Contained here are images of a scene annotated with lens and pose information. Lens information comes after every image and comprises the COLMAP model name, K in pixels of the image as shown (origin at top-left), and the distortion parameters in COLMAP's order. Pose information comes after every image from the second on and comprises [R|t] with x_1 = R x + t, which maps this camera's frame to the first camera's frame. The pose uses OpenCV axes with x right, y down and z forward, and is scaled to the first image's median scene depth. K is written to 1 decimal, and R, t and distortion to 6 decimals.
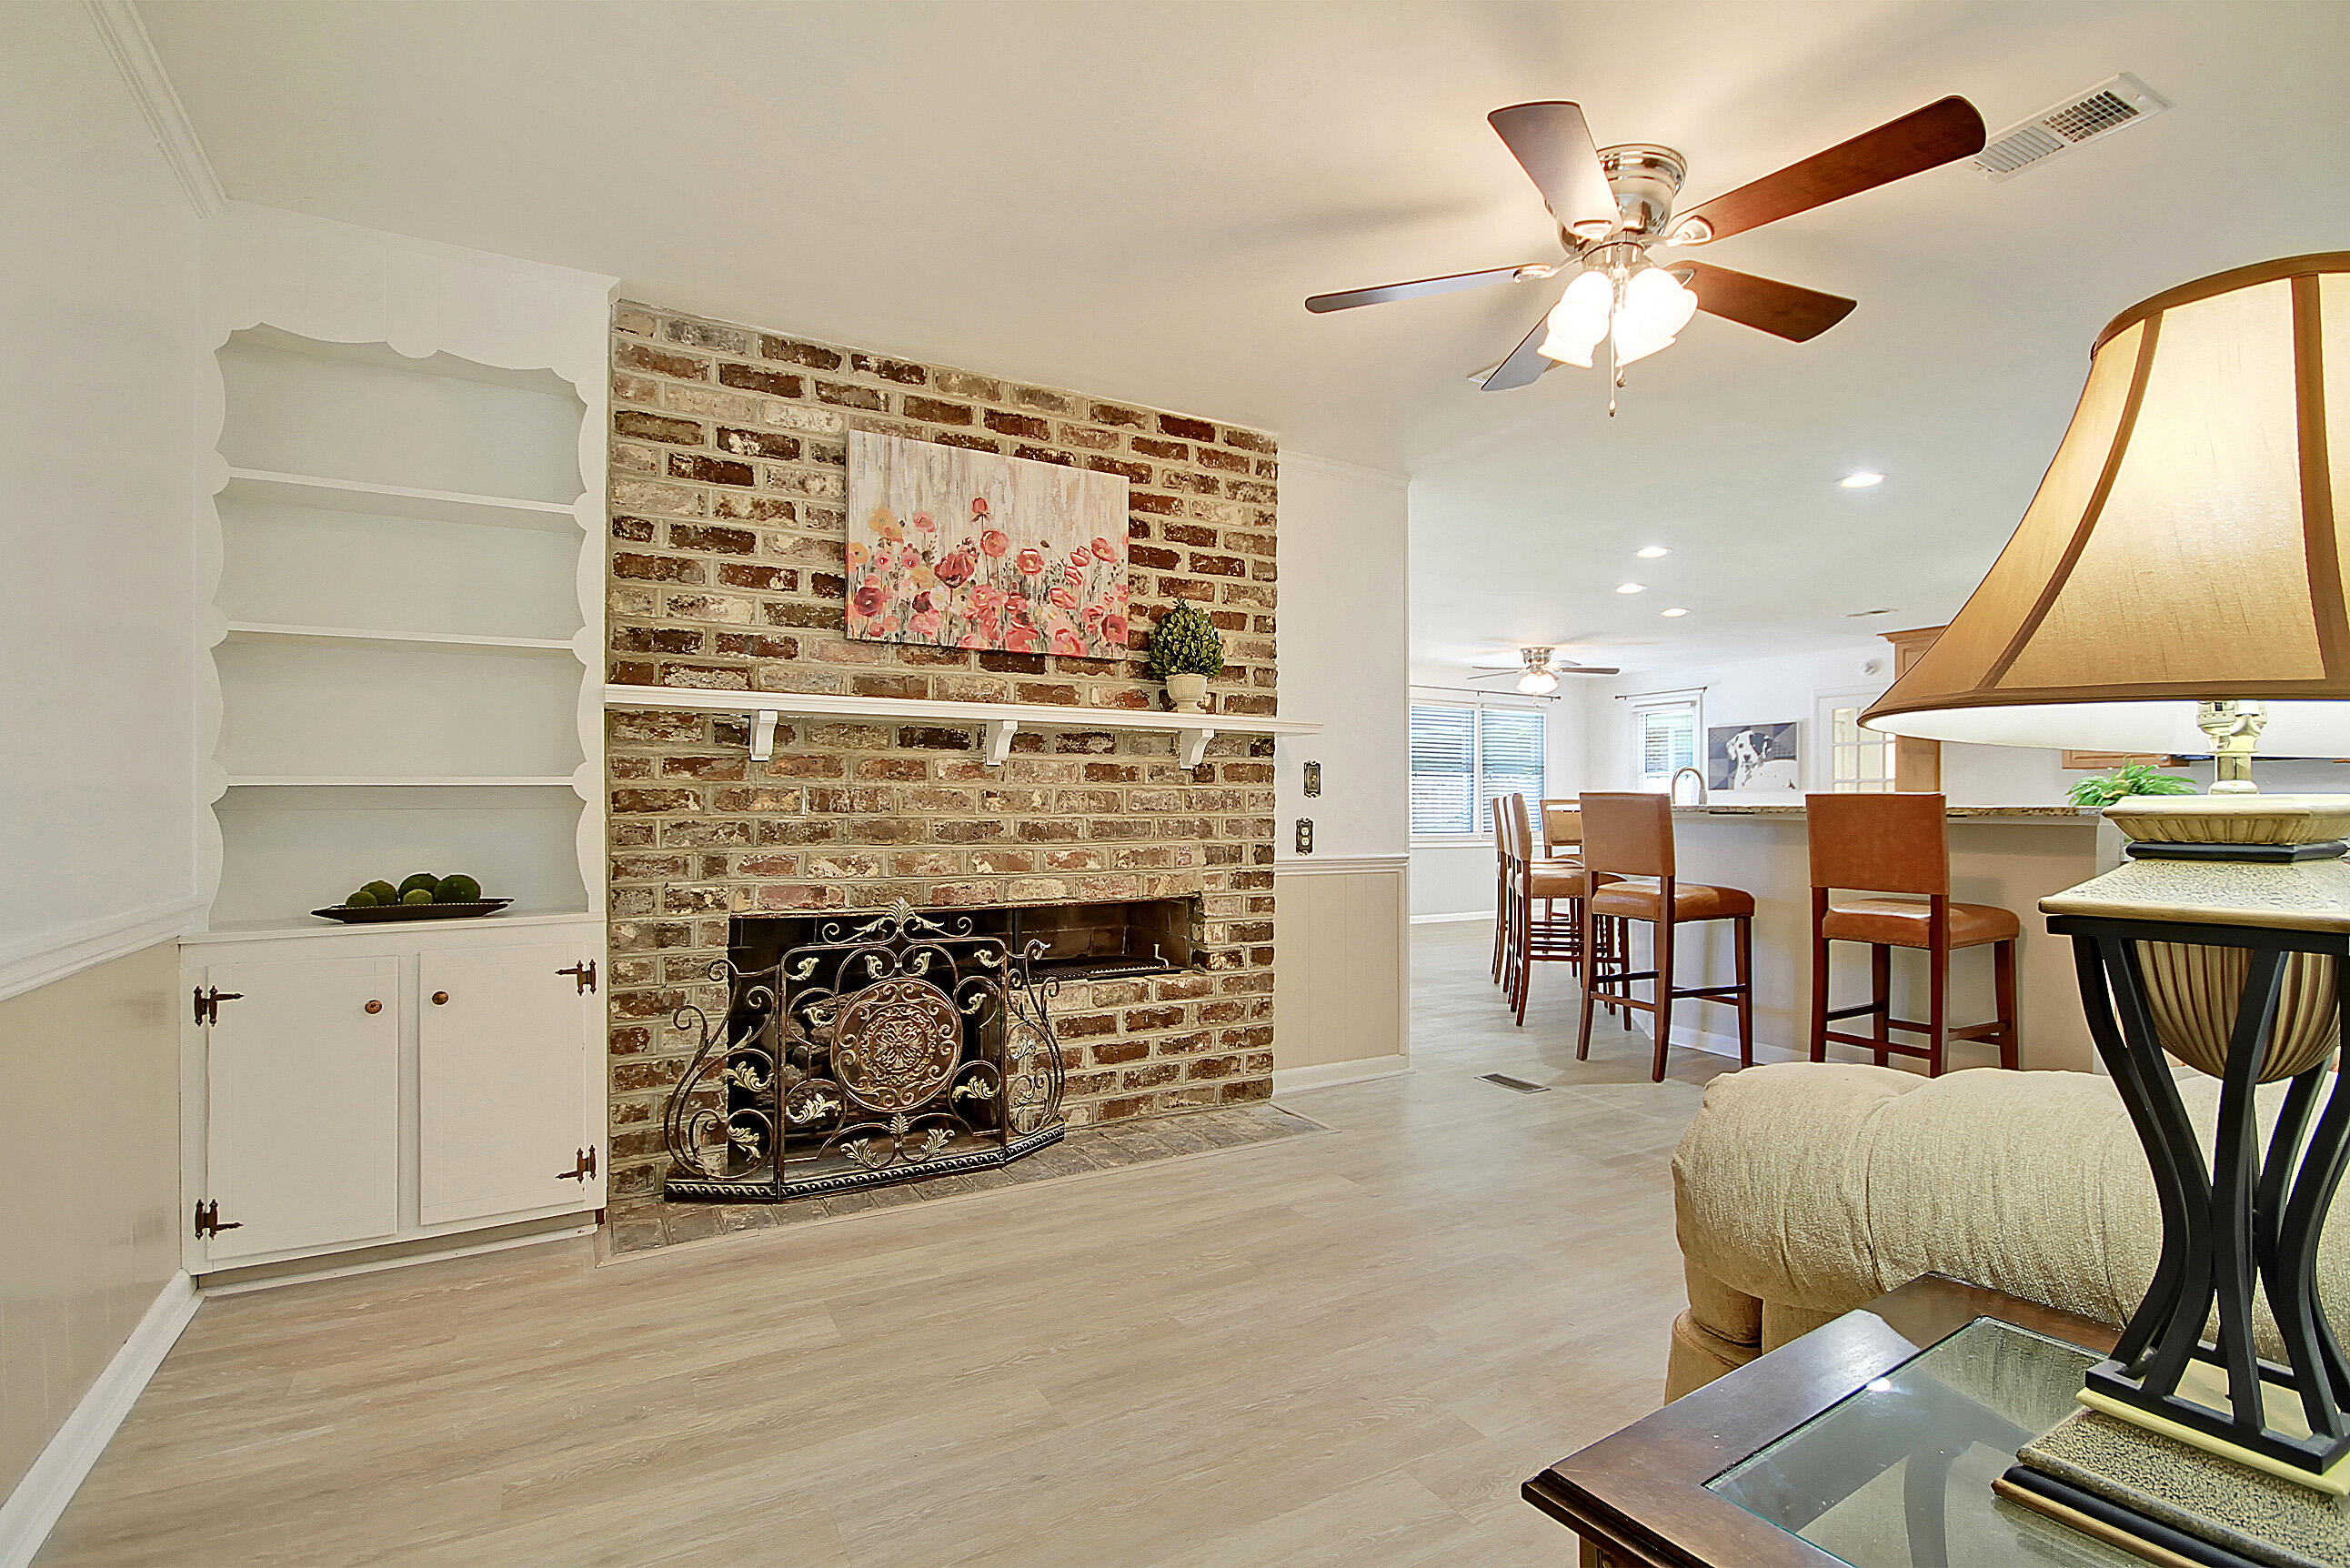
lens RADIAL K [[1117.6, 0, 1170.0], [0, 1117.6, 804.4], [0, 0, 1]] dist [0.003009, -0.002219]
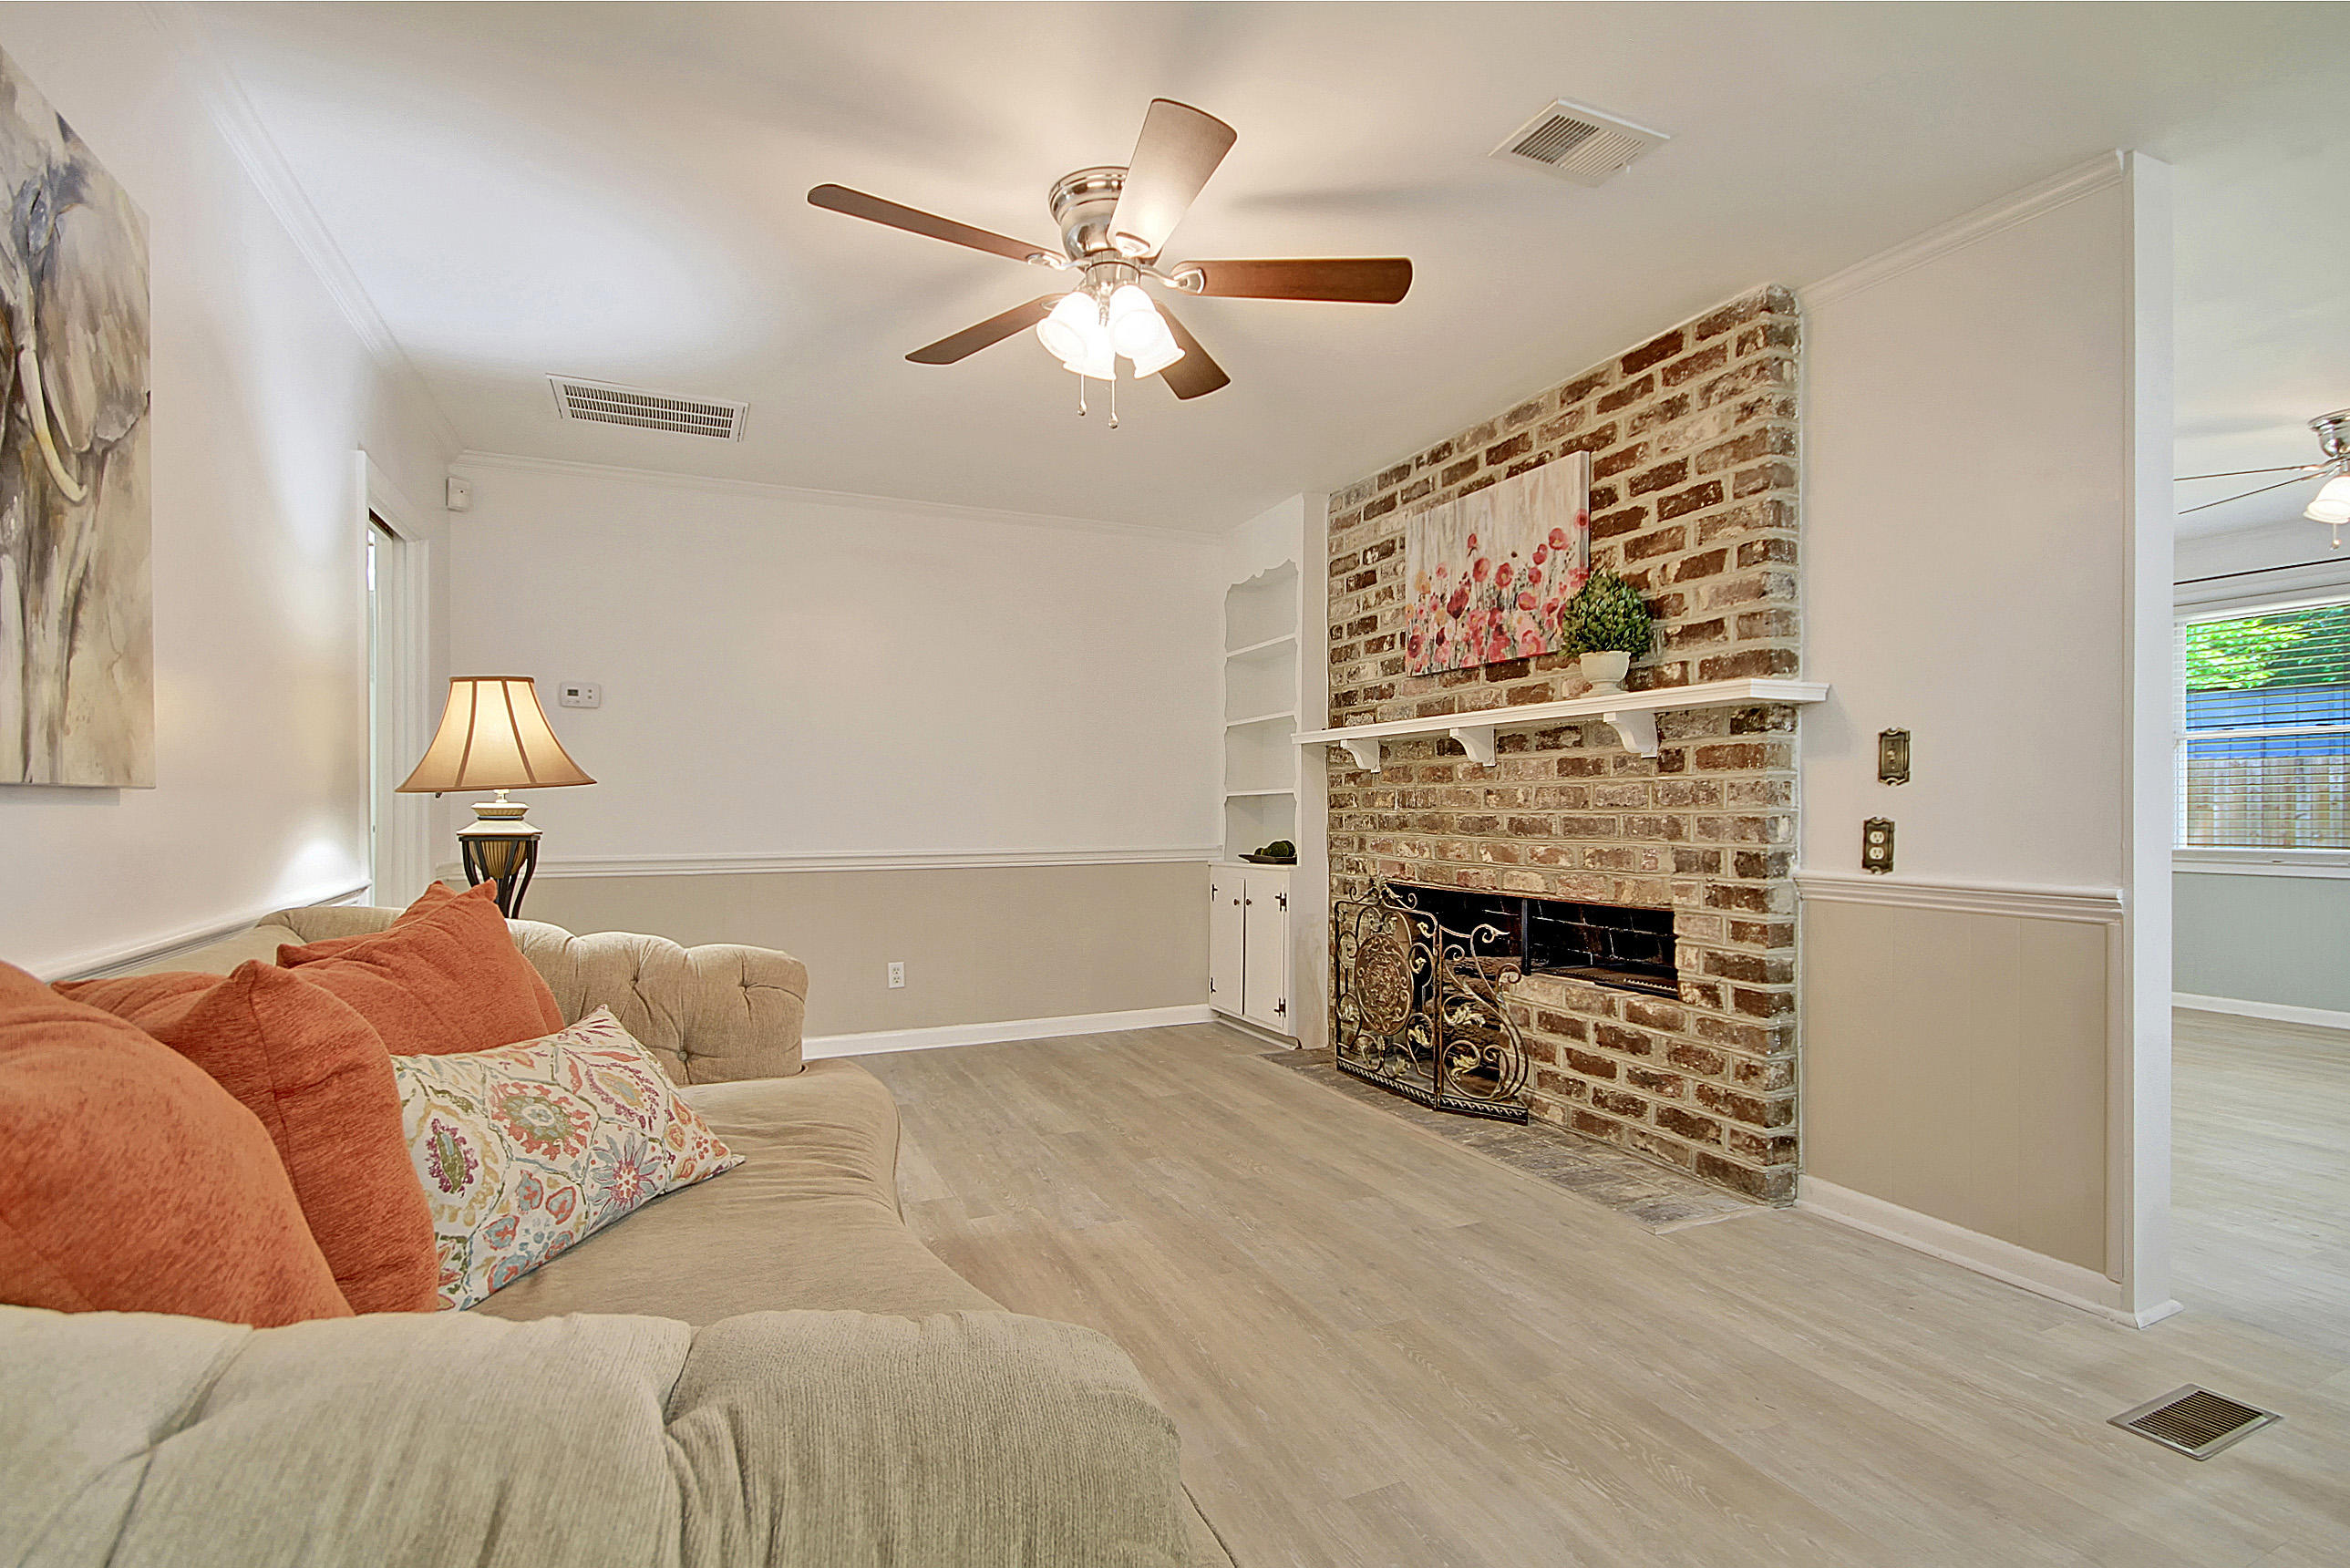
lens RADIAL K [[1117.6, 0, 1168.5], [0, 1117.6, 798.3], [0, 0, 1]] dist [0.003009, -0.002219]
pose [[-0.109108, -0.005501, -0.994015, 0.952923], [0.011918, 0.999906, -0.006842, 0.000796], [0.993959, -0.012593, -0.109032, 0.772584]]
